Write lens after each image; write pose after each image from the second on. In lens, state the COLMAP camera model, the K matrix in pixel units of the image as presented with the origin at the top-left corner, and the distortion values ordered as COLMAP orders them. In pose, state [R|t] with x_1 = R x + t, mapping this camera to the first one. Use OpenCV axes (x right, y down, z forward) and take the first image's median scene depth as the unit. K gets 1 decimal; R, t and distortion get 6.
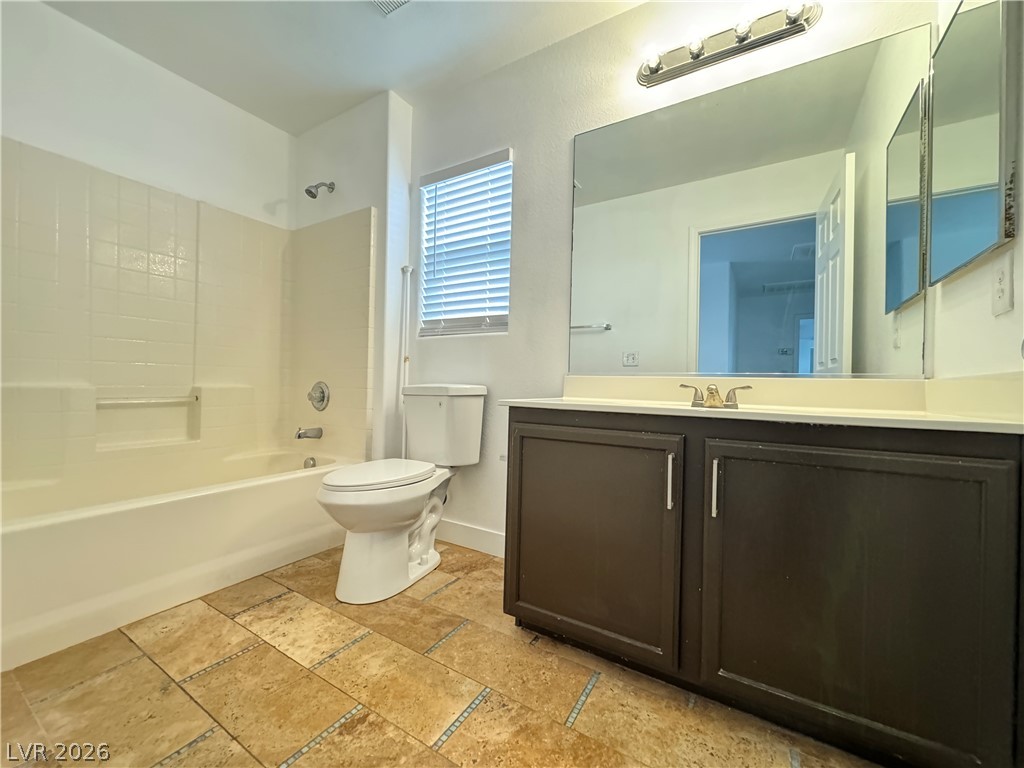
lens RADIAL K [[410.0, 0, 511.7], [0, 410.0, 383.4], [0, 0, 1]] dist [-0.005859, 0.001304]
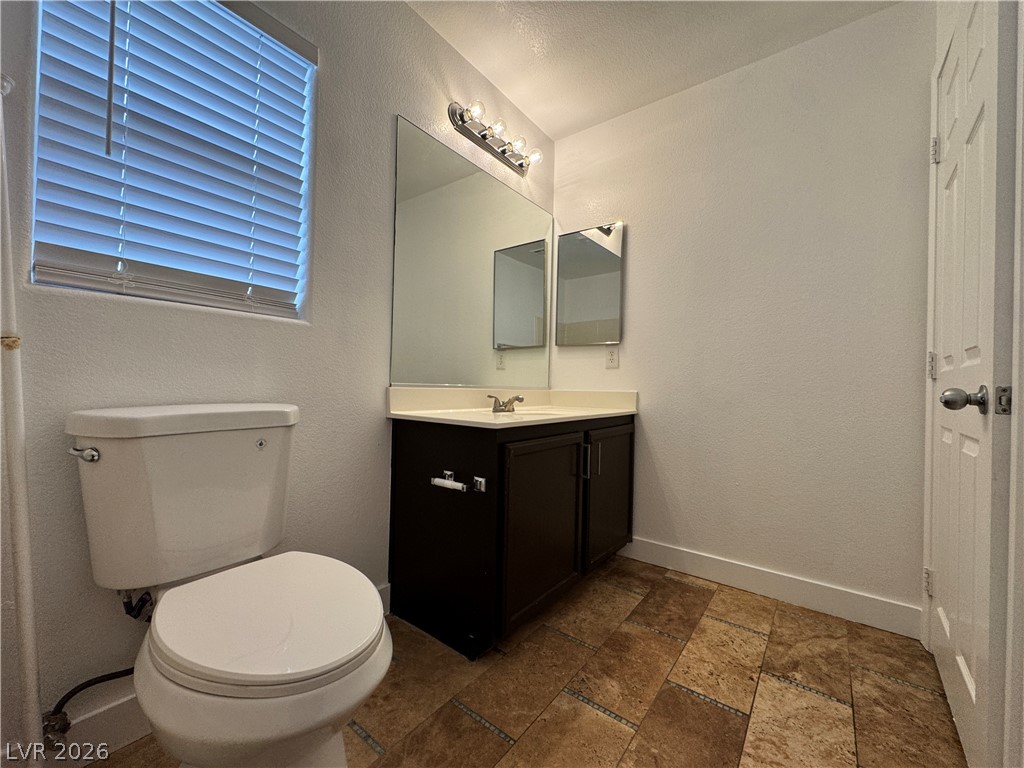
lens RADIAL K [[410.0, 0, 512.3], [0, 410.0, 385.8], [0, 0, 1]] dist [-0.005859, 0.001304]
pose [[0.102322, -0.018977, 0.994570, -1.001243], [-0.024009, 0.999480, 0.021541, -0.066257], [-0.994462, -0.026083, 0.101813, 0.928358]]
